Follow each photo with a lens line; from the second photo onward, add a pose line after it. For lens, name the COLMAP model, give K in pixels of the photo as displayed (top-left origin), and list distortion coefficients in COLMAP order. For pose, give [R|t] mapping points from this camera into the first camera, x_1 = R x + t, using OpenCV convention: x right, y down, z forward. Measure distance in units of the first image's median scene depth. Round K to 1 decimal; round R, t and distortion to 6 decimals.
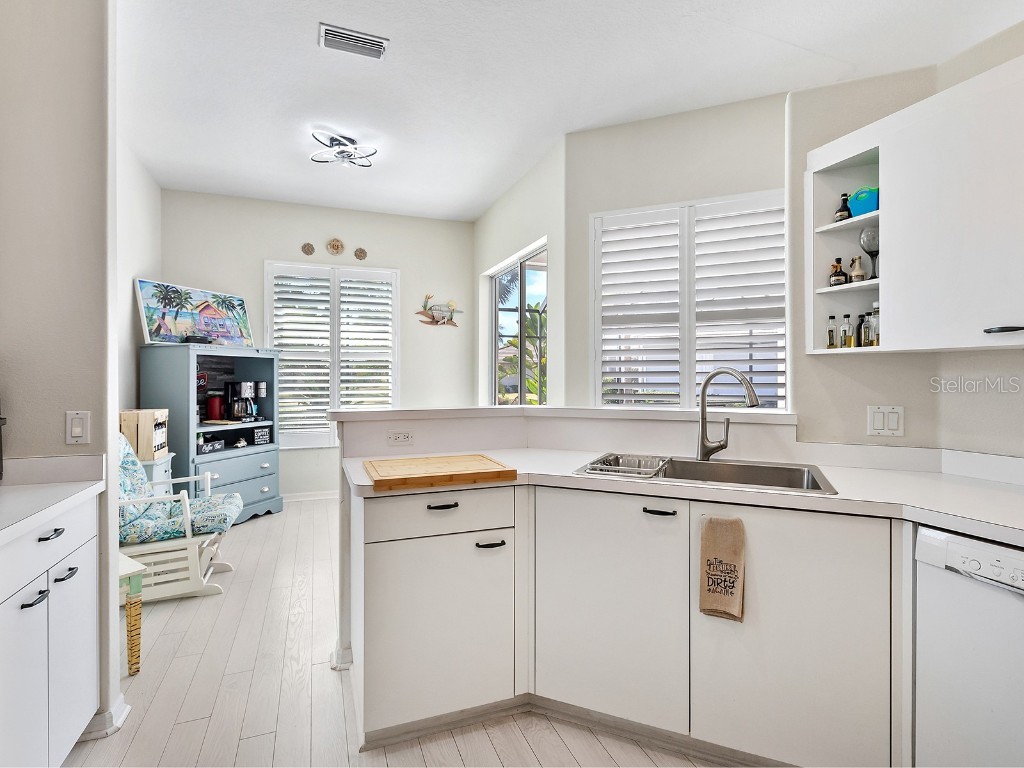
lens RADIAL K [[525.3, 0, 513.4], [0, 525.3, 374.2], [0, 0, 1]] dist [0.001429, 0.002342]
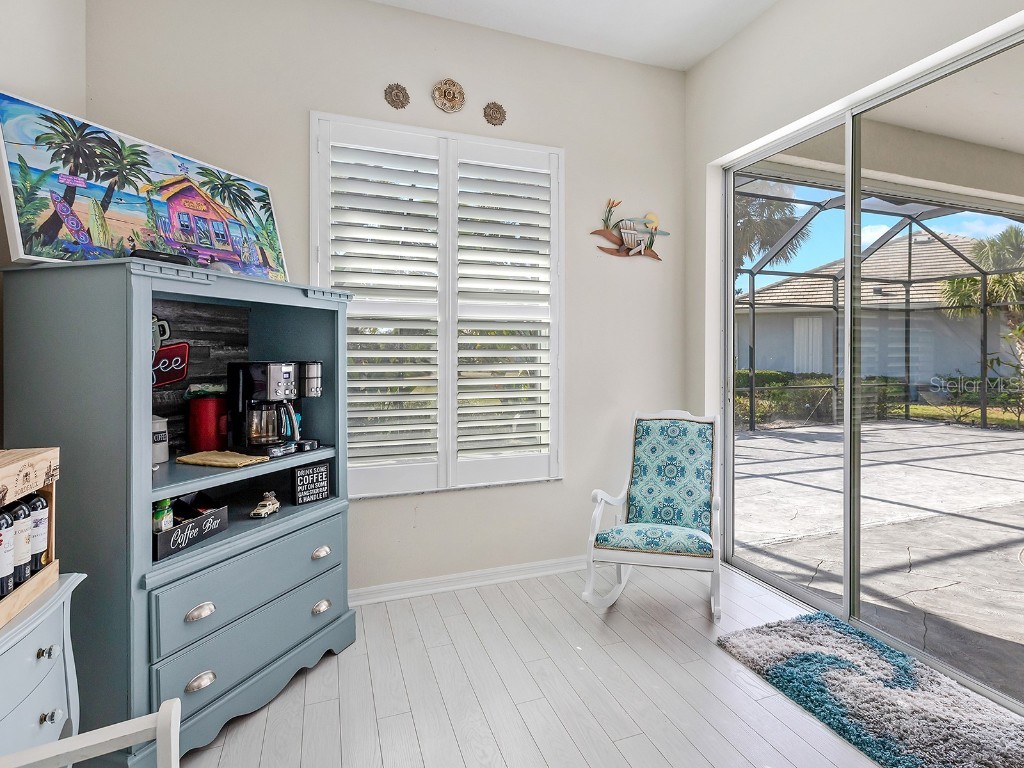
lens RADIAL K [[567.8, 0, 556.8], [0, 567.8, 353.4], [0, 0, 1]] dist [0.001475, 0.000100]
pose [[0.999667, 0.002032, 0.025716, -0.297241], [-0.002191, 0.999979, 0.006173, 0.002993], [-0.025703, -0.006227, 0.999650, 0.536460]]
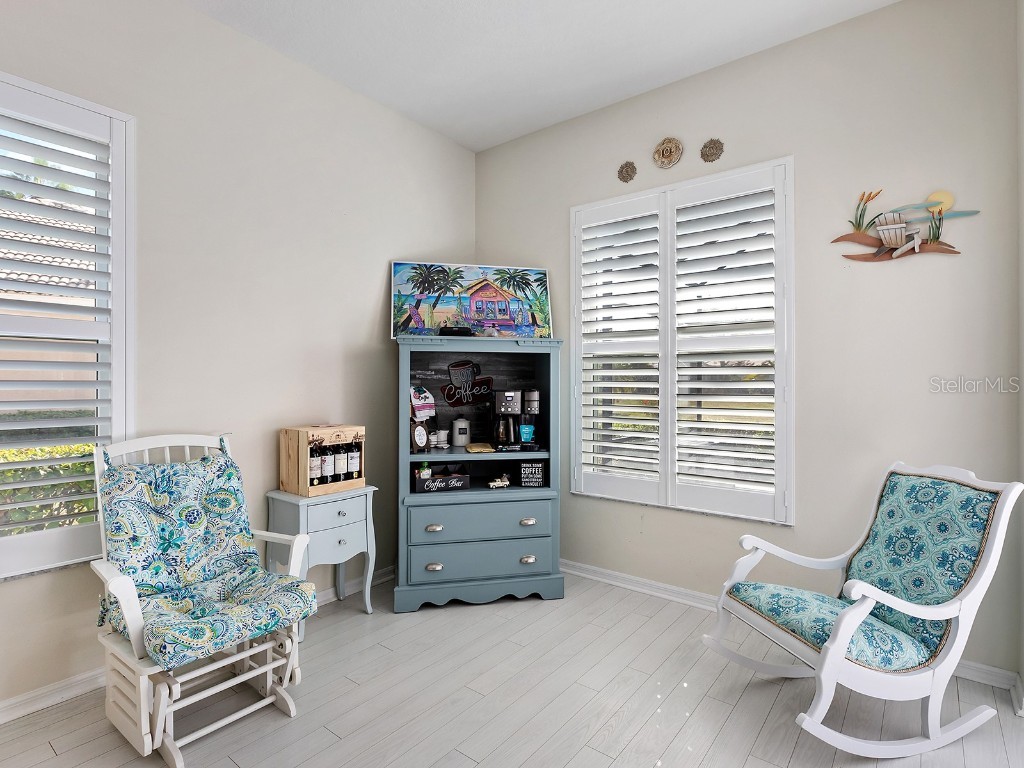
lens RADIAL K [[525.3, 0, 521.2], [0, 525.3, 377.3], [0, 0, 1]] dist [0.001429, 0.002342]
pose [[0.521029, -0.005077, -0.853524, 0.071596], [0.001818, 0.999987, -0.004839, 0.001270], [0.853537, 0.000970, 0.521031, 0.684219]]
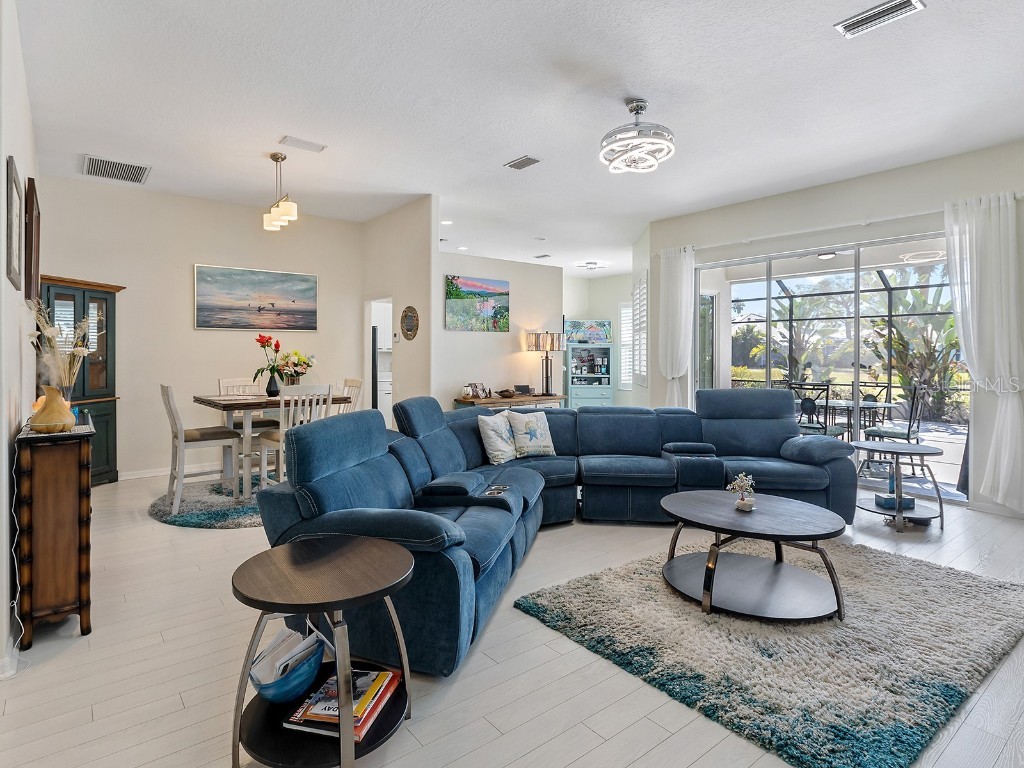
lens RADIAL K [[569.6, 0, 487.1], [0, 569.6, 352.9], [0, 0, 1]] dist [0.009164, 0.001876]
pose [[0.281400, -0.000131, -0.959591, 1.894351], [0.002321, 0.999997, 0.000544, -0.010688], [0.959588, -0.002381, 0.281399, -0.223511]]
